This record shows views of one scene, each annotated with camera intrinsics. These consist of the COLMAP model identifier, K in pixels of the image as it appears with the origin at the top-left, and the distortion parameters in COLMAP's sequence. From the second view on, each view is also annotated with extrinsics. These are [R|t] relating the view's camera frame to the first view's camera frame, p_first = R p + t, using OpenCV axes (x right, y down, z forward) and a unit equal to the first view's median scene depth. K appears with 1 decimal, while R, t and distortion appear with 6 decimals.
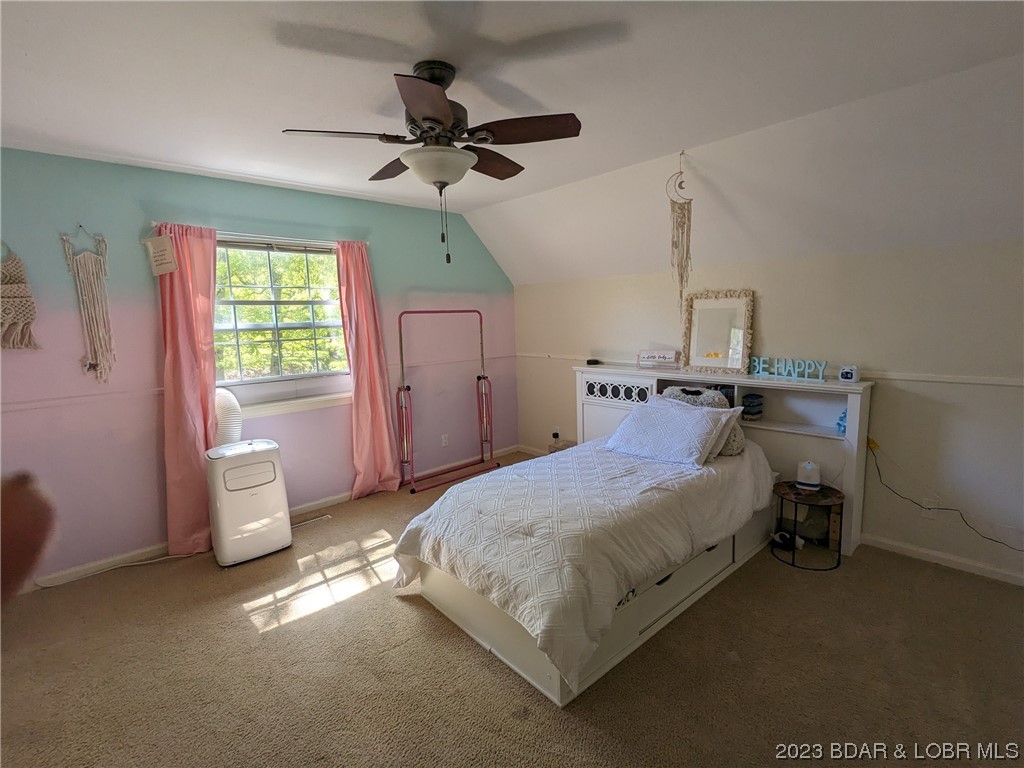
lens RADIAL K [[486.1, 0, 511.0], [0, 486.1, 384.0], [0, 0, 1]] dist [0.000392, 0.001614]
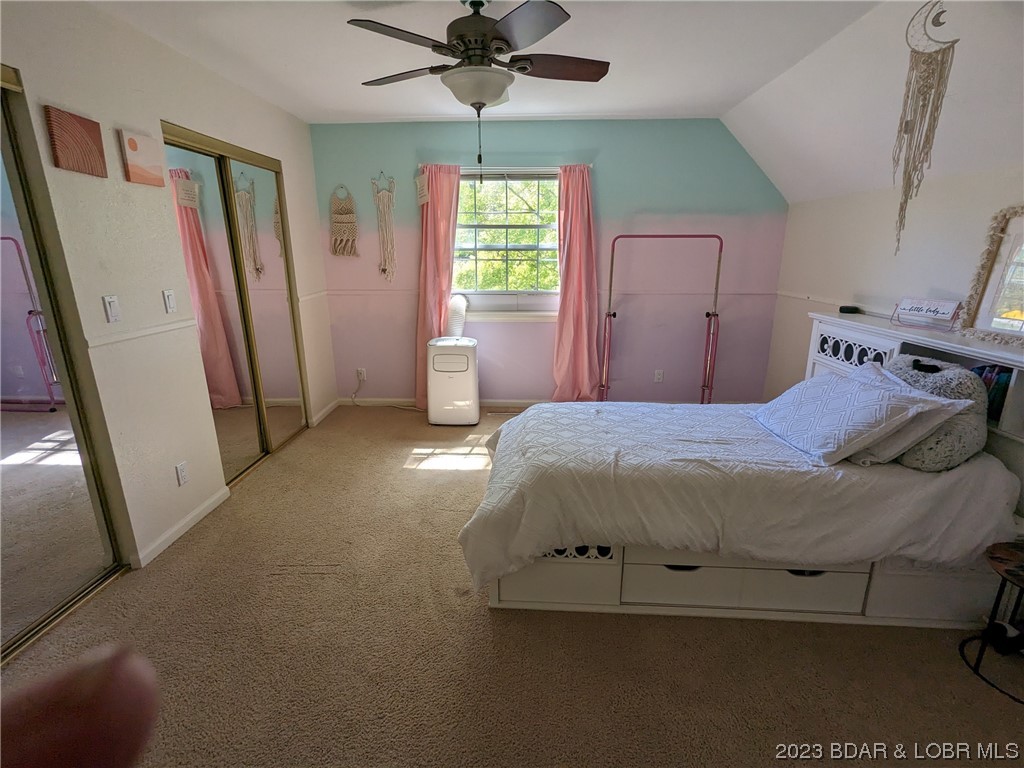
lens RADIAL K [[486.1, 0, 508.0], [0, 486.1, 384.1], [0, 0, 1]] dist [0.000392, 0.001614]
pose [[0.707256, 0.213844, -0.673840, 0.437758], [-0.117181, 0.975430, 0.186562, -0.017071], [0.697178, -0.052986, 0.714937, 0.158779]]
